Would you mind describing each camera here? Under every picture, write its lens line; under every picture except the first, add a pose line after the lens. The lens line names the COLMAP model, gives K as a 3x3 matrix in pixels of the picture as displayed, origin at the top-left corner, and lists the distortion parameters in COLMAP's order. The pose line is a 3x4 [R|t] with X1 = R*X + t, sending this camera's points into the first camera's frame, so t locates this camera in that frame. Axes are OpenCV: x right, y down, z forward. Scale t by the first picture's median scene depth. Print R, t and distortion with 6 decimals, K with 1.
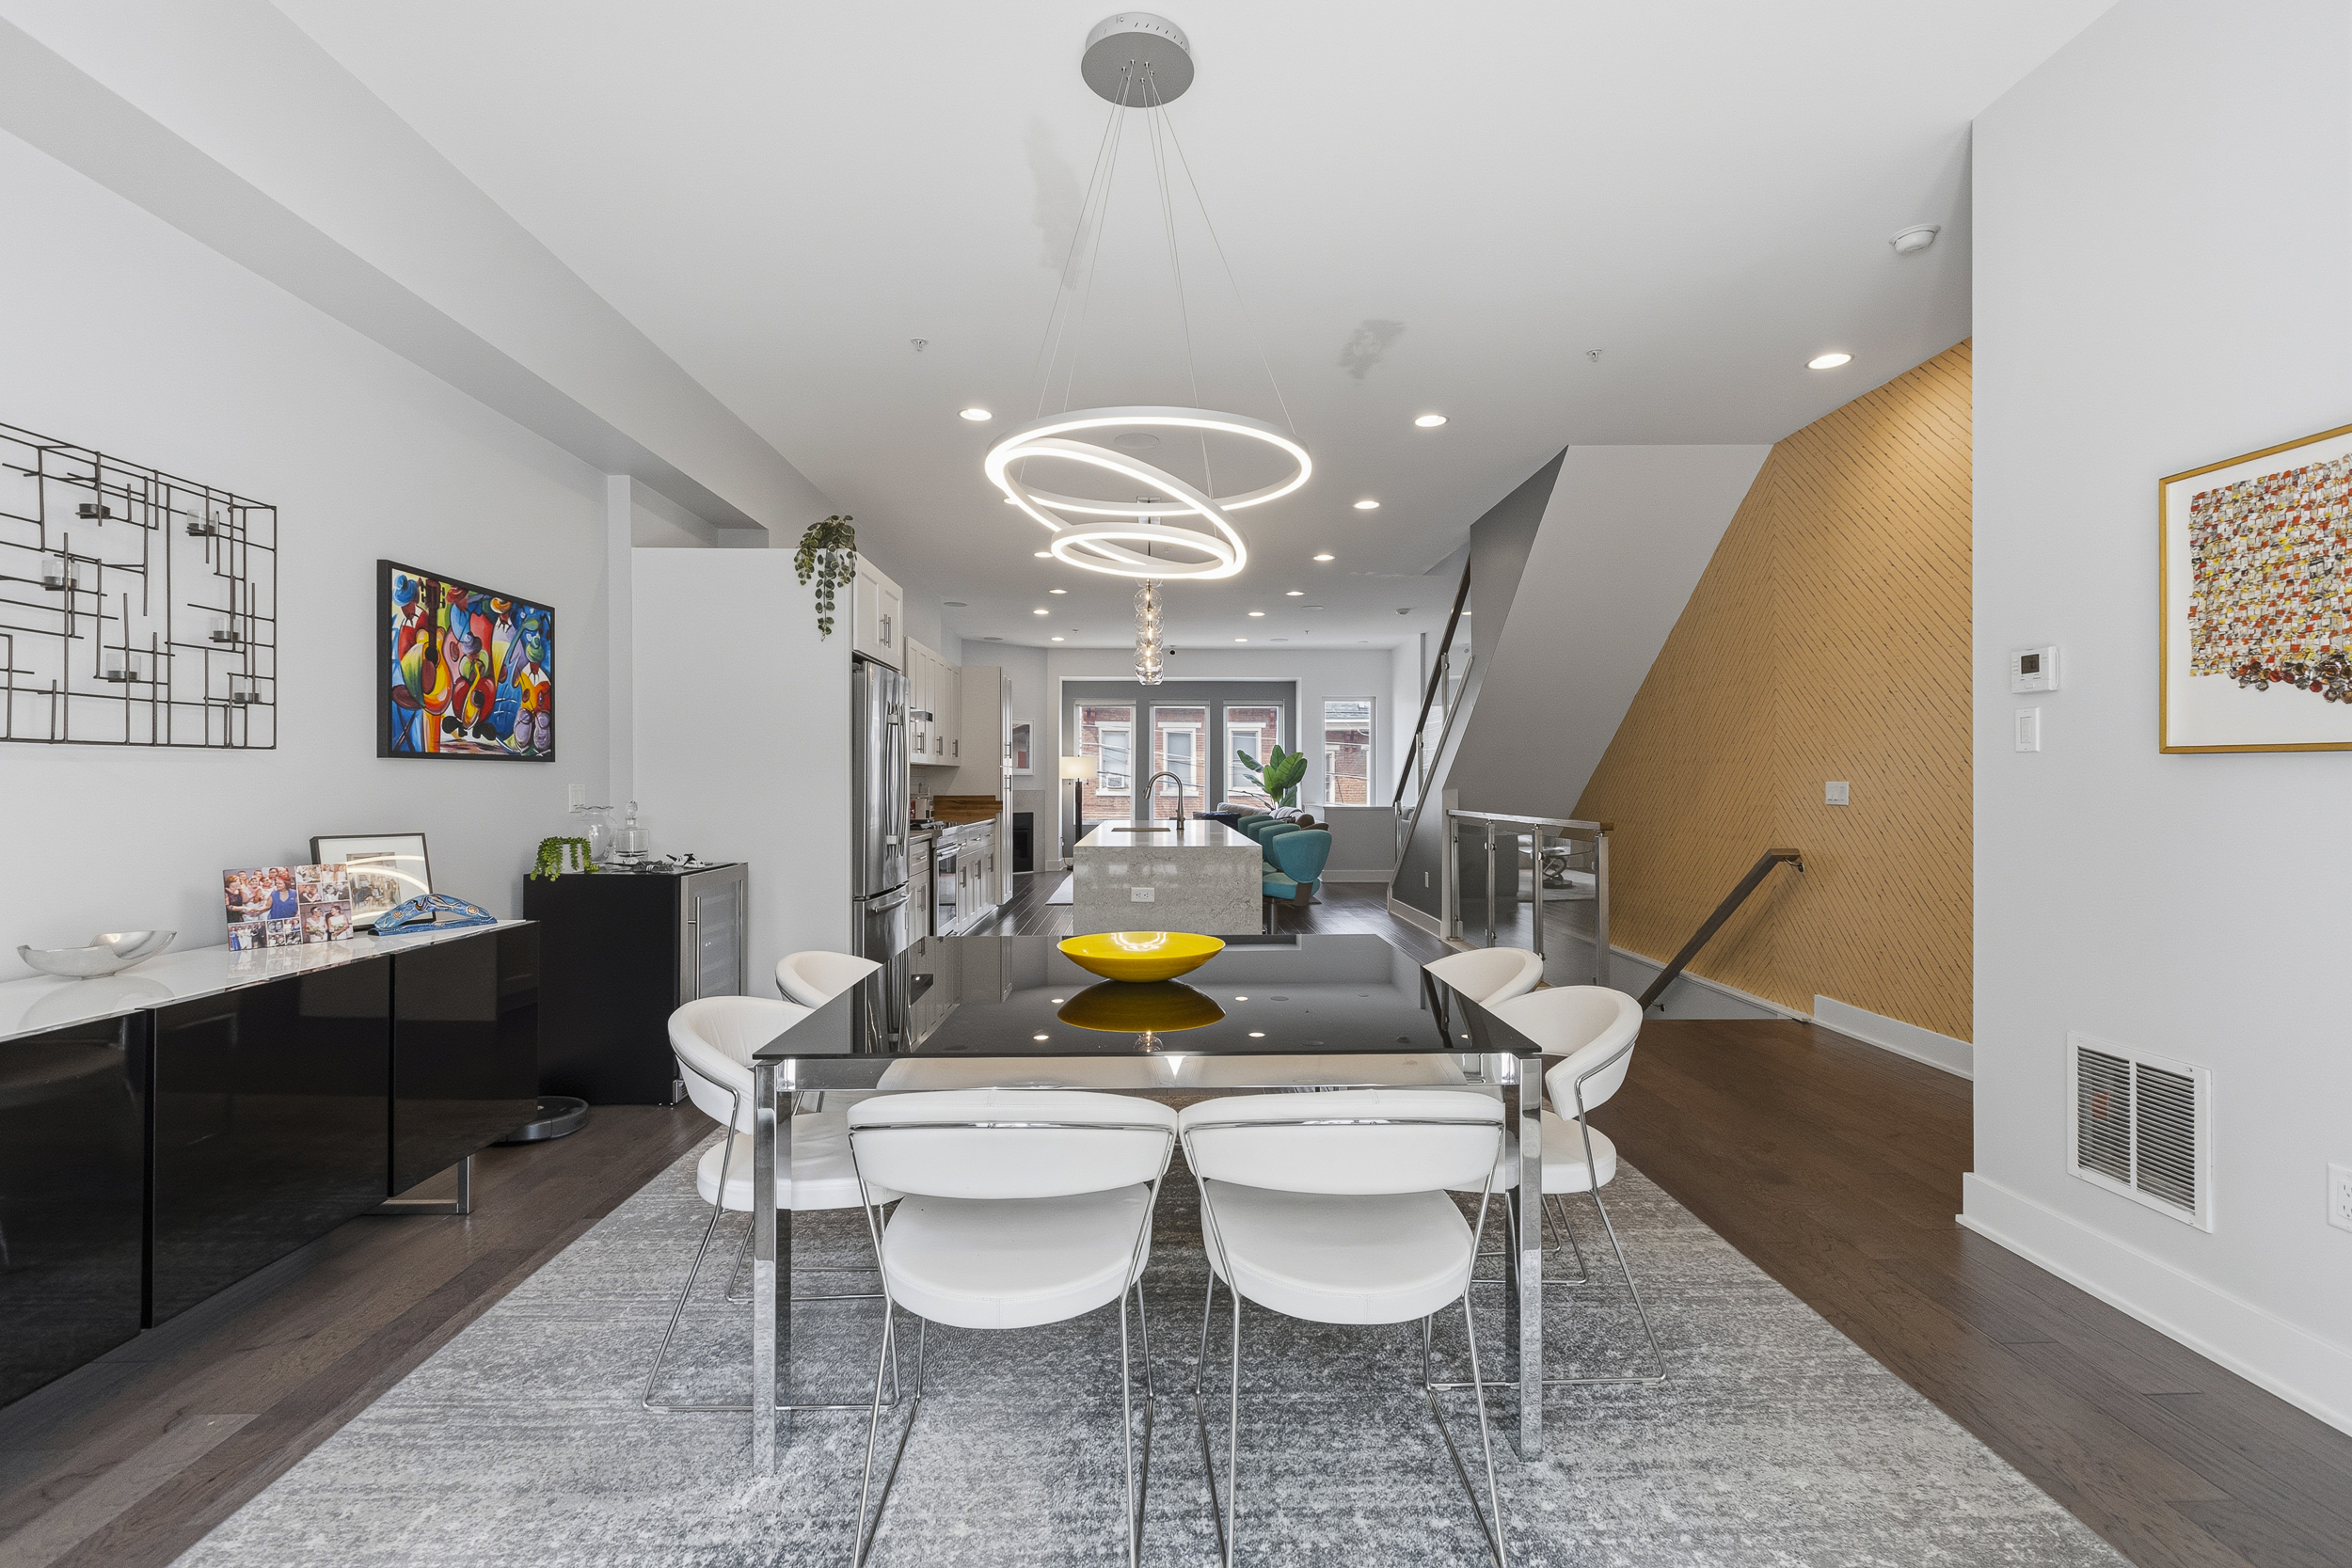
lens RADIAL K [[1043.6, 0, 1185.2], [0, 1043.6, 784.7], [0, 0, 1]] dist [0.002356, 0.000150]
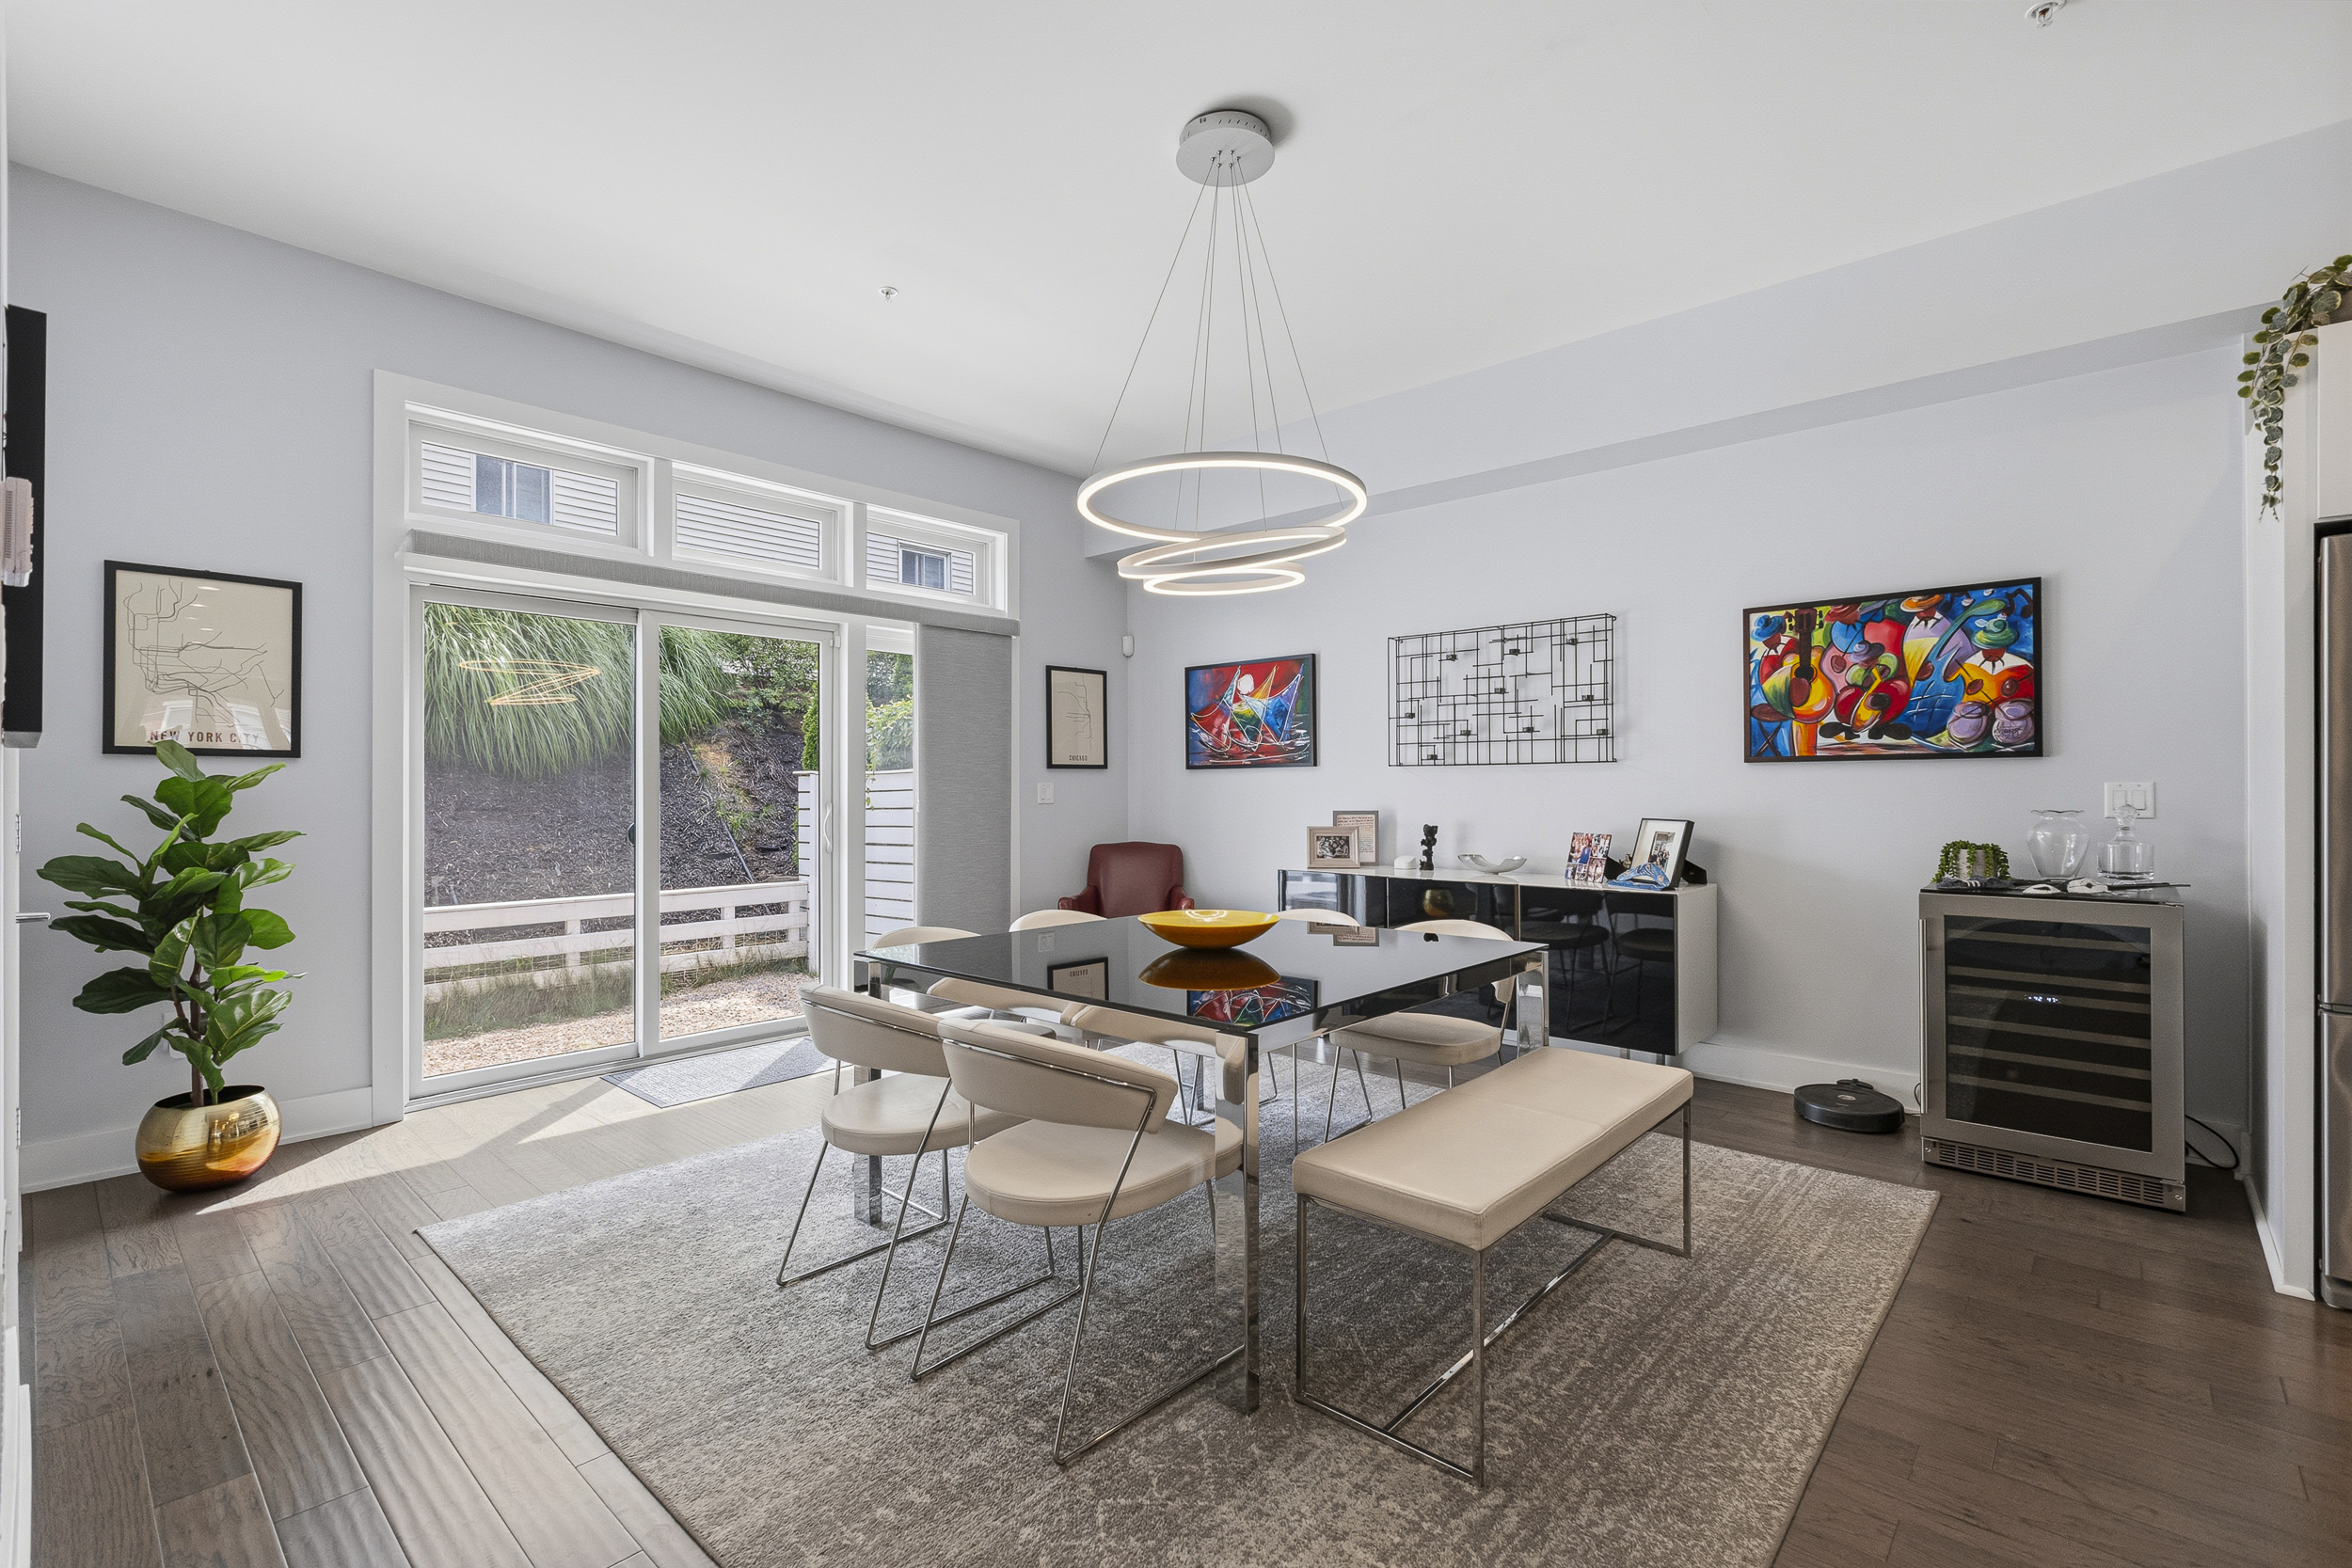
lens RADIAL K [[1043.6, 0, 1188.5], [0, 1043.6, 773.4], [0, 0, 1]] dist [0.002356, 0.000150]
pose [[-0.701956, -0.001330, -0.712219, 0.549349], [0.002772, 0.999986, -0.004599, -0.006779], [0.712215, -0.005203, -0.701942, 1.217349]]
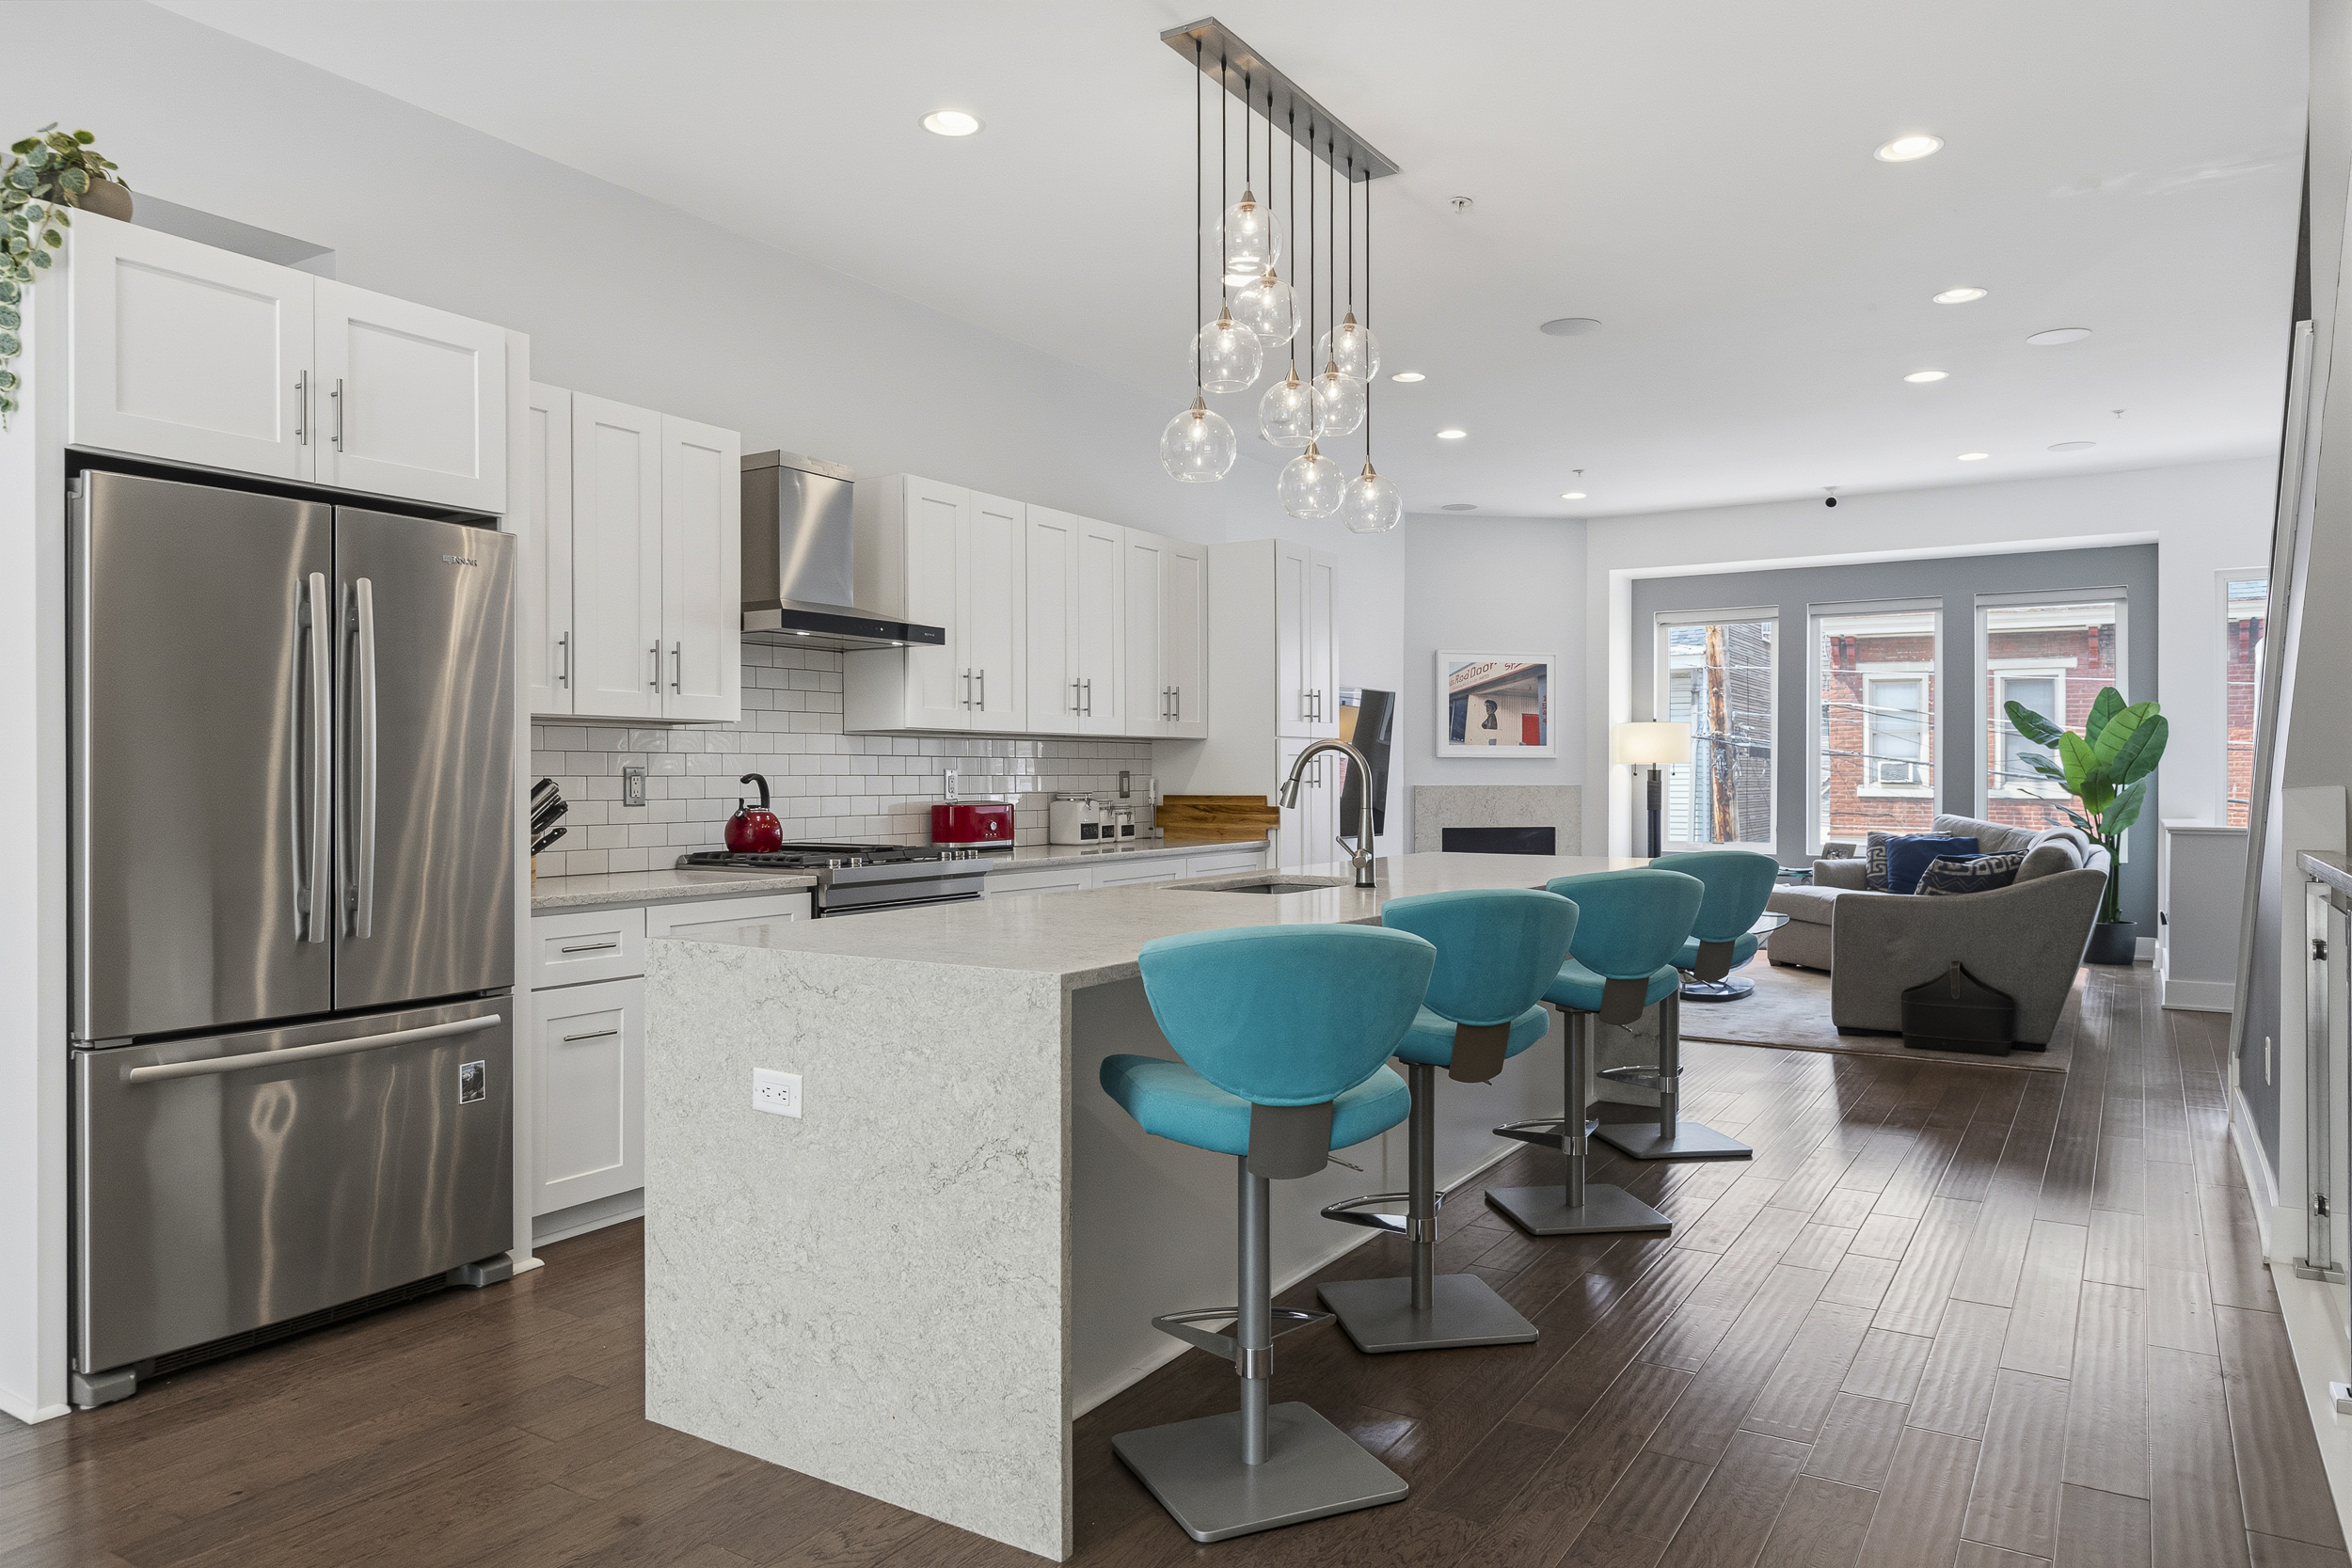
lens RADIAL K [[1497.9, 0, 1177.6], [0, 1497.9, 788.3], [0, 0, 1]] dist [-0.008328, 0.000002]
pose [[0.824103, 0.004148, -0.566425, 0.456949], [-0.000157, 0.999975, 0.007094, 0.003385], [0.566440, -0.005757, 0.824083, 0.894169]]
